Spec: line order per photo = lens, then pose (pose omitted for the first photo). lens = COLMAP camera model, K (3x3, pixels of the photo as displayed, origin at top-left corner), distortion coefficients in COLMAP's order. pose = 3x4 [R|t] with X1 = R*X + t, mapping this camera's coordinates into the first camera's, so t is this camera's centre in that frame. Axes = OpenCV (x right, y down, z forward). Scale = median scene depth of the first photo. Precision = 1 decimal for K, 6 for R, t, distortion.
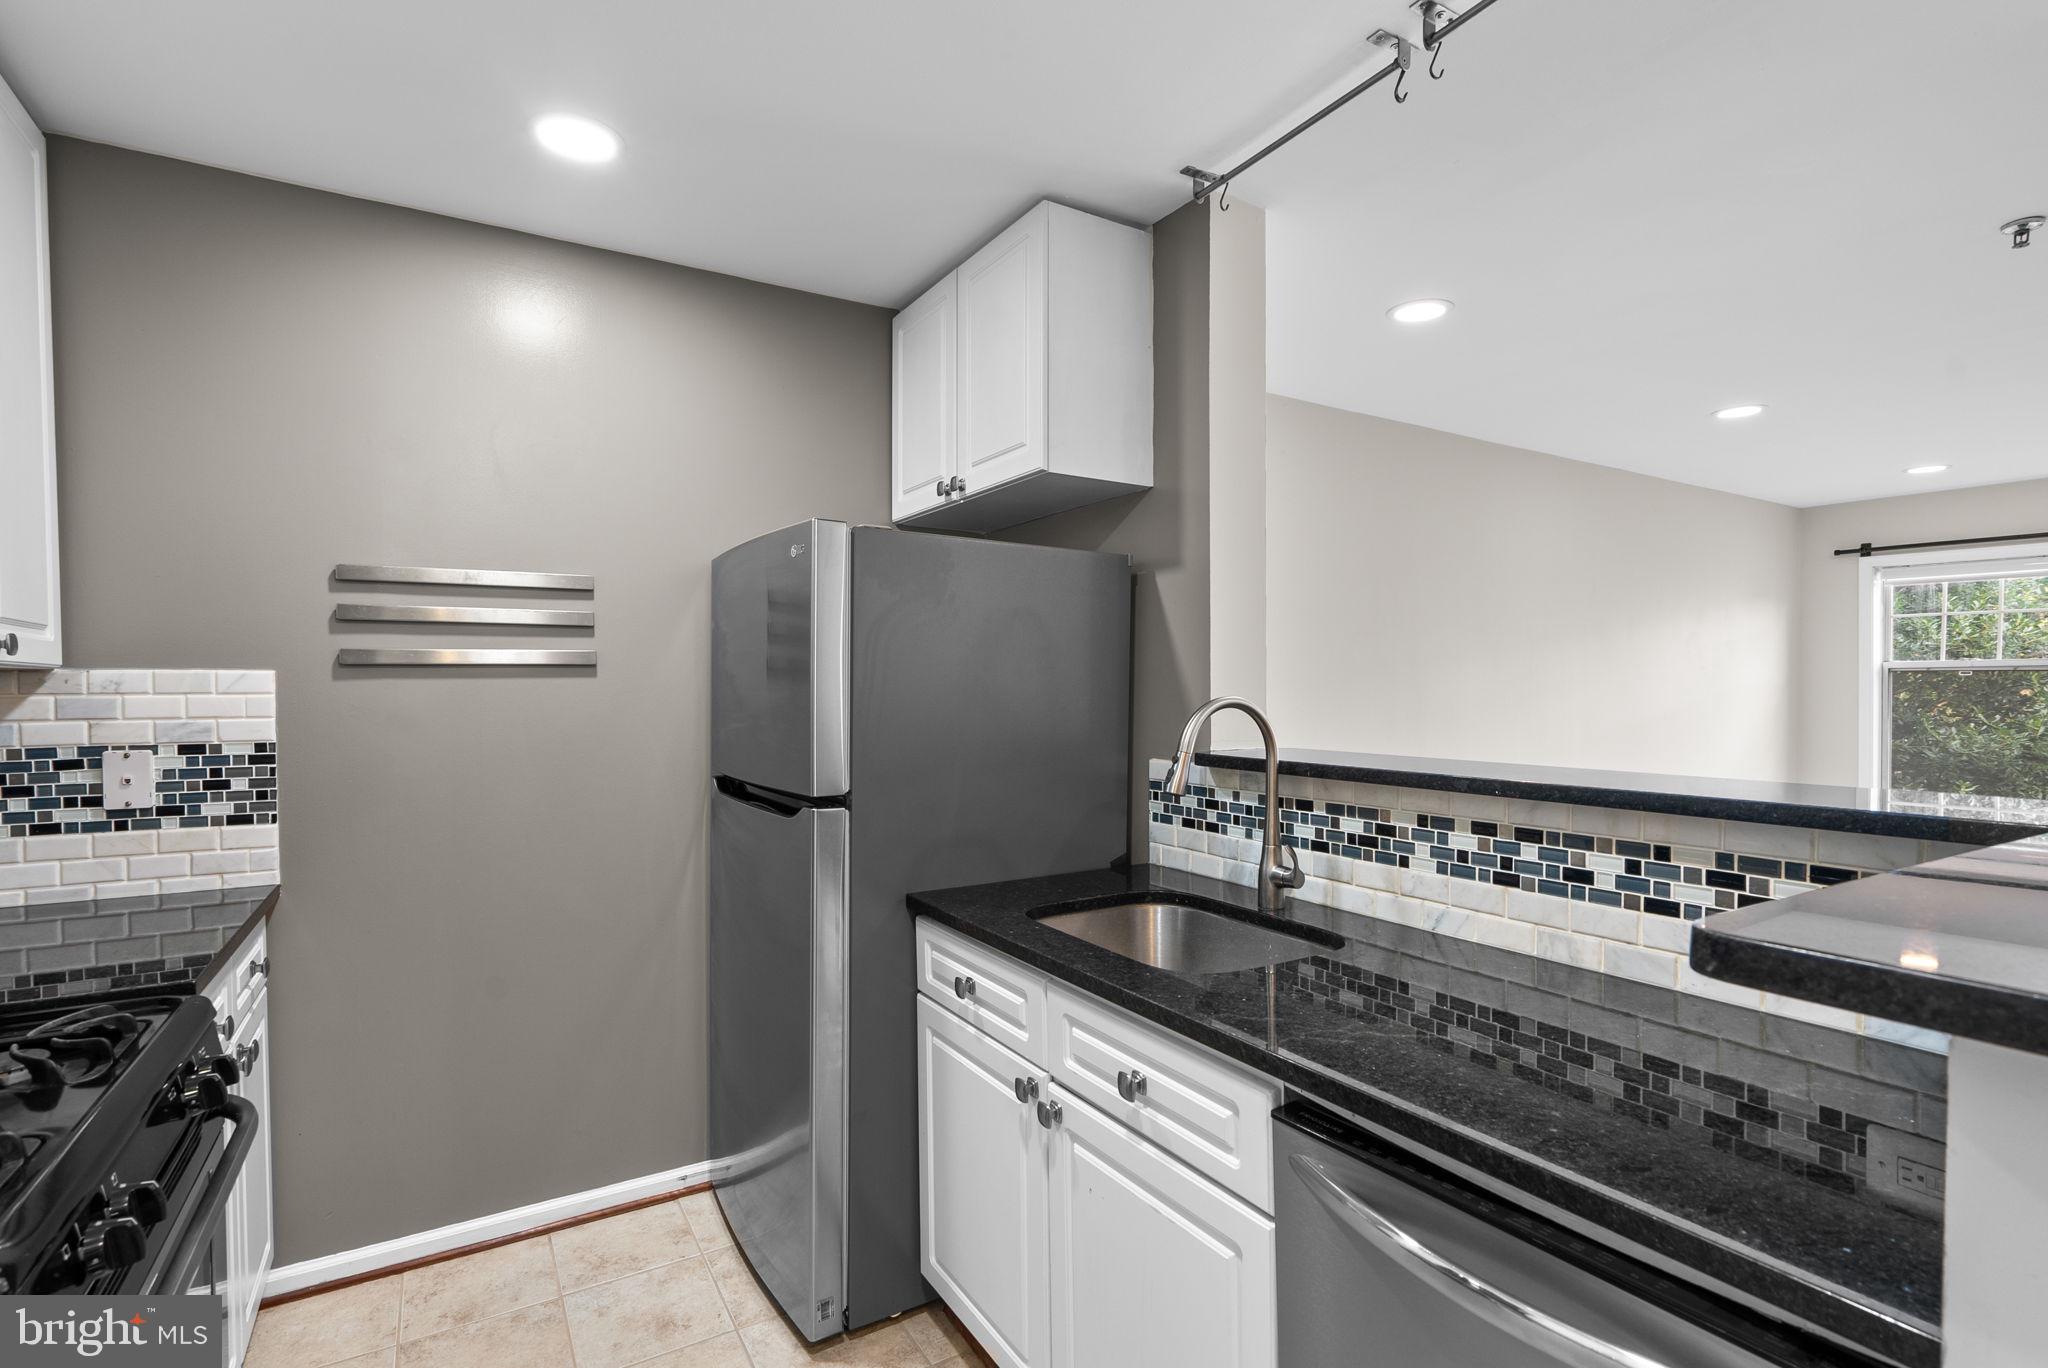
lens RADIAL K [[962.8, 0, 1012.6], [0, 962.8, 717.9], [0, 0, 1]] dist [-0.004460, 0.001181]
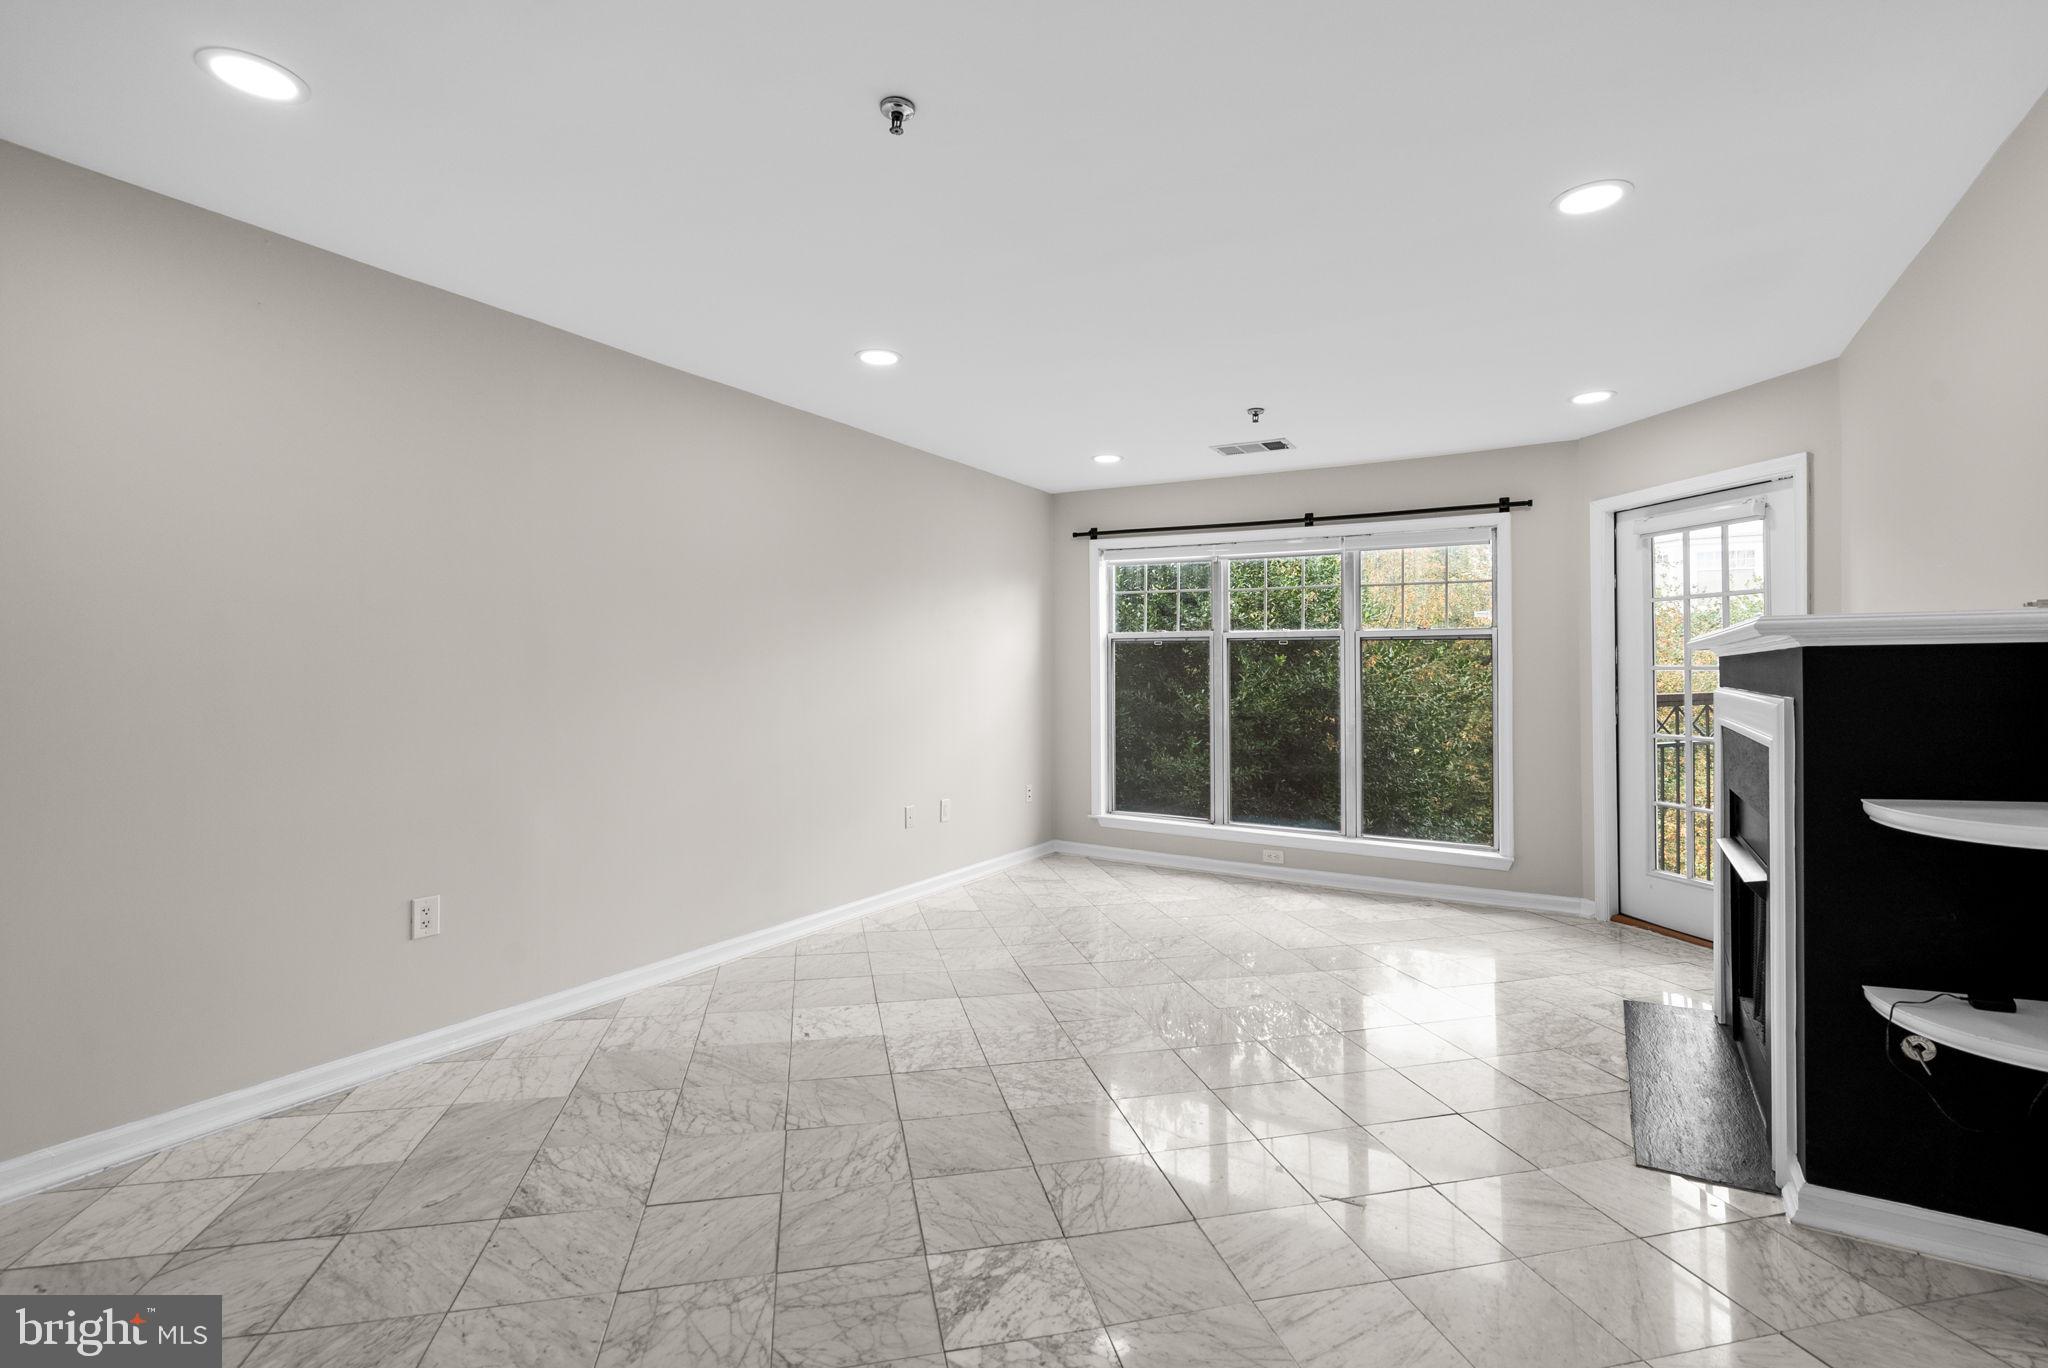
lens RADIAL K [[935.3, 0, 1023.6], [0, 935.3, 673.3], [0, 0, 1]] dist [-0.003379, 0.001145]
pose [[0.882465, 0.005632, 0.470344, 0.867476], [0.006974, 0.999662, -0.025054, 0.045766], [-0.470326, 0.025390, 0.882127, 0.213454]]
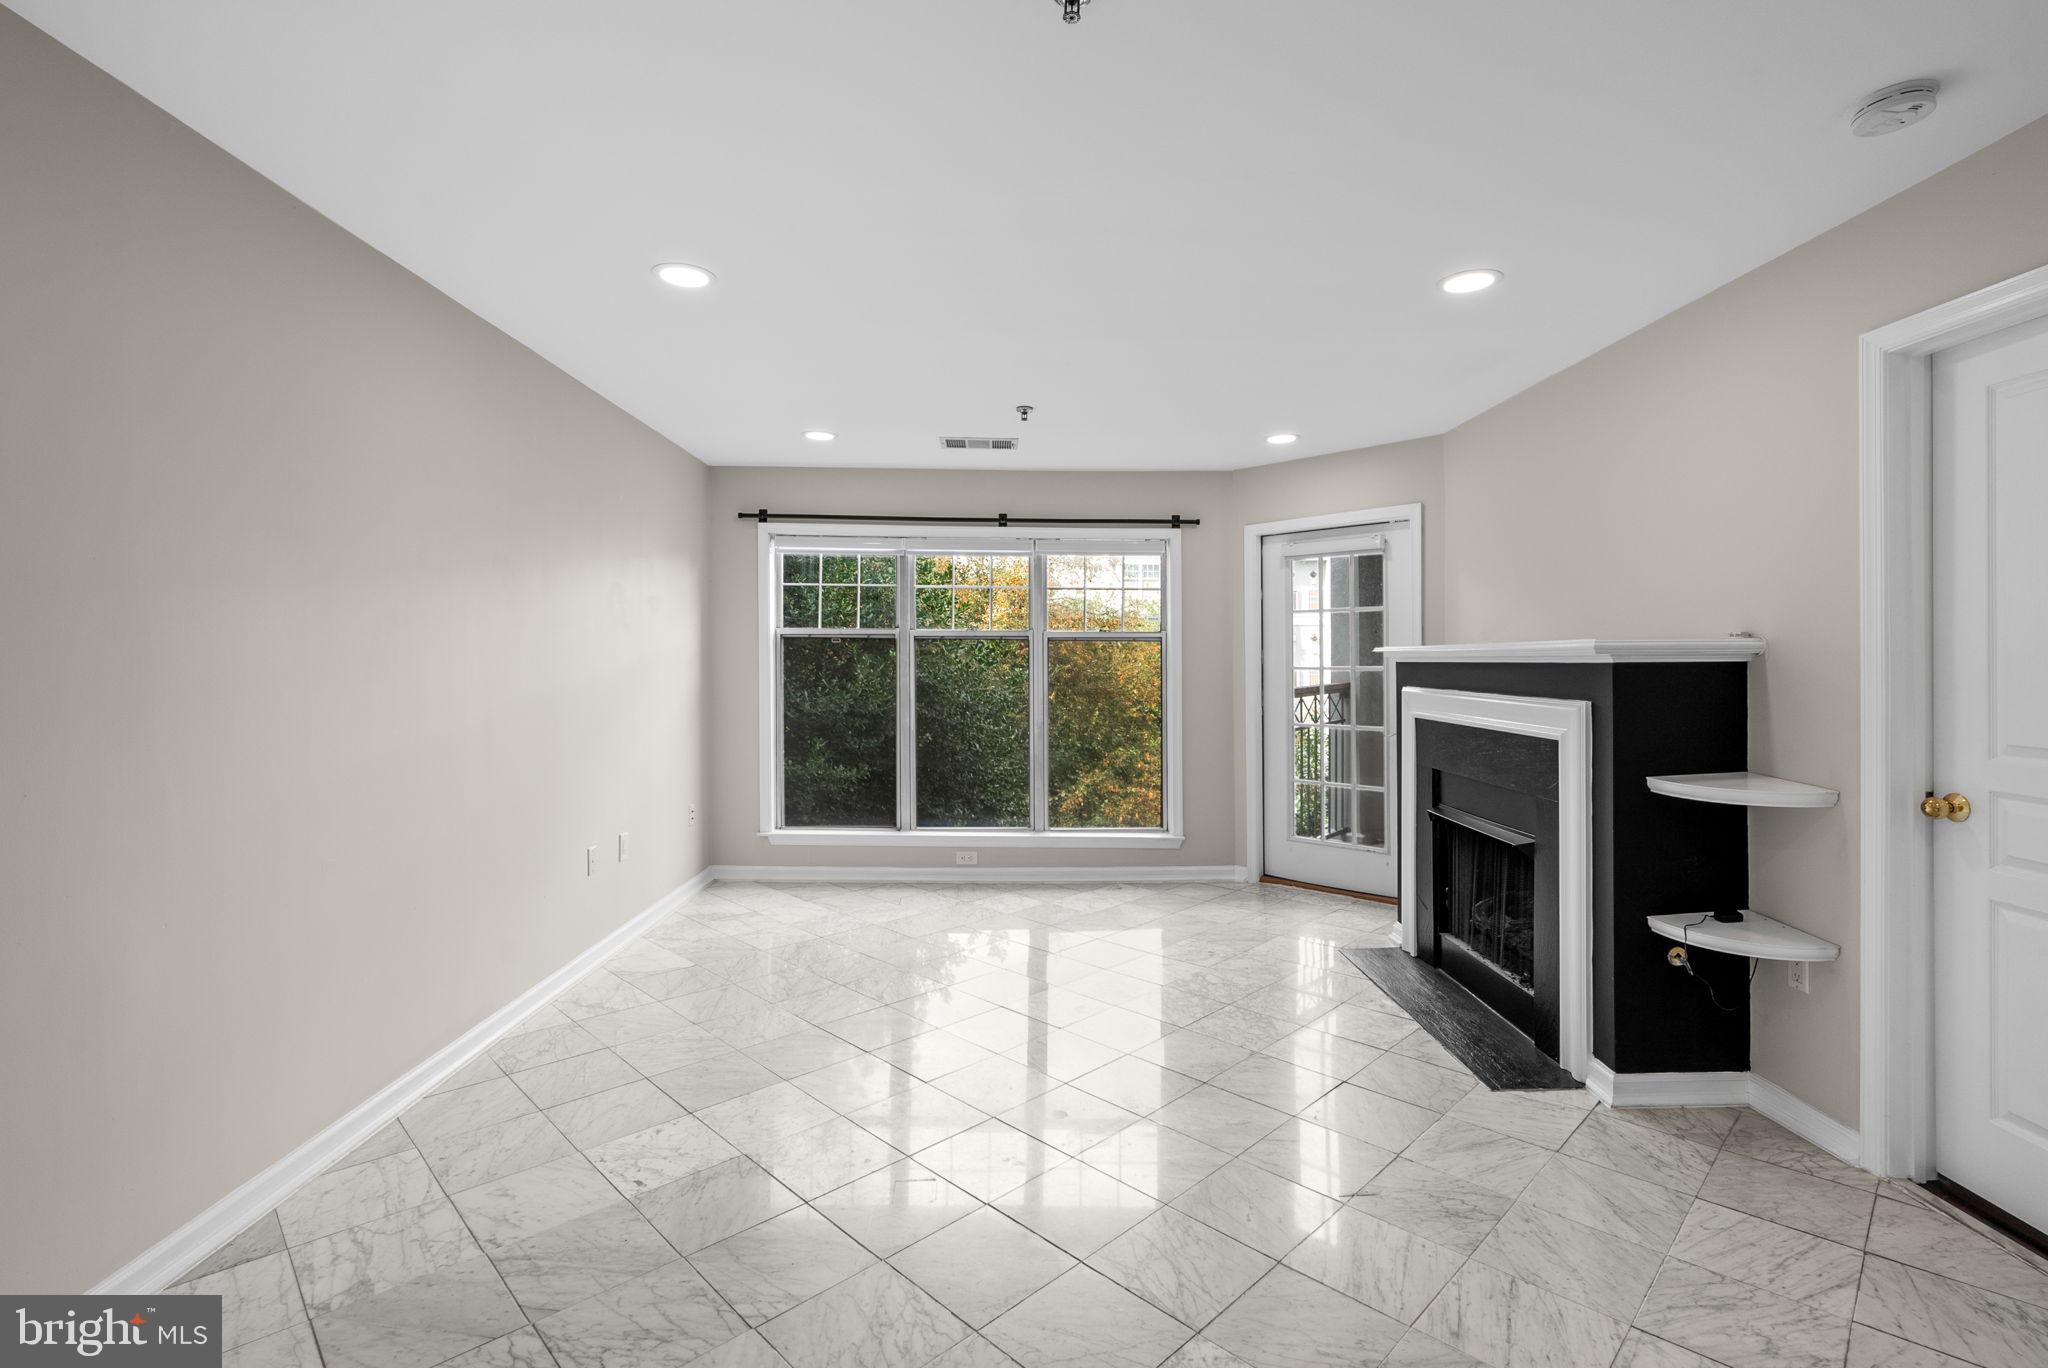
lens RADIAL K [[943.2, 0, 1027.1], [0, 943.2, 660.8], [0, 0, 1]] dist [-0.015212, 0.011761]
pose [[0.495410, 0.004561, 0.868647, 0.502467], [0.021422, 0.999618, -0.017466, -0.002993], [-0.868395, 0.027261, 0.495123, 0.807633]]
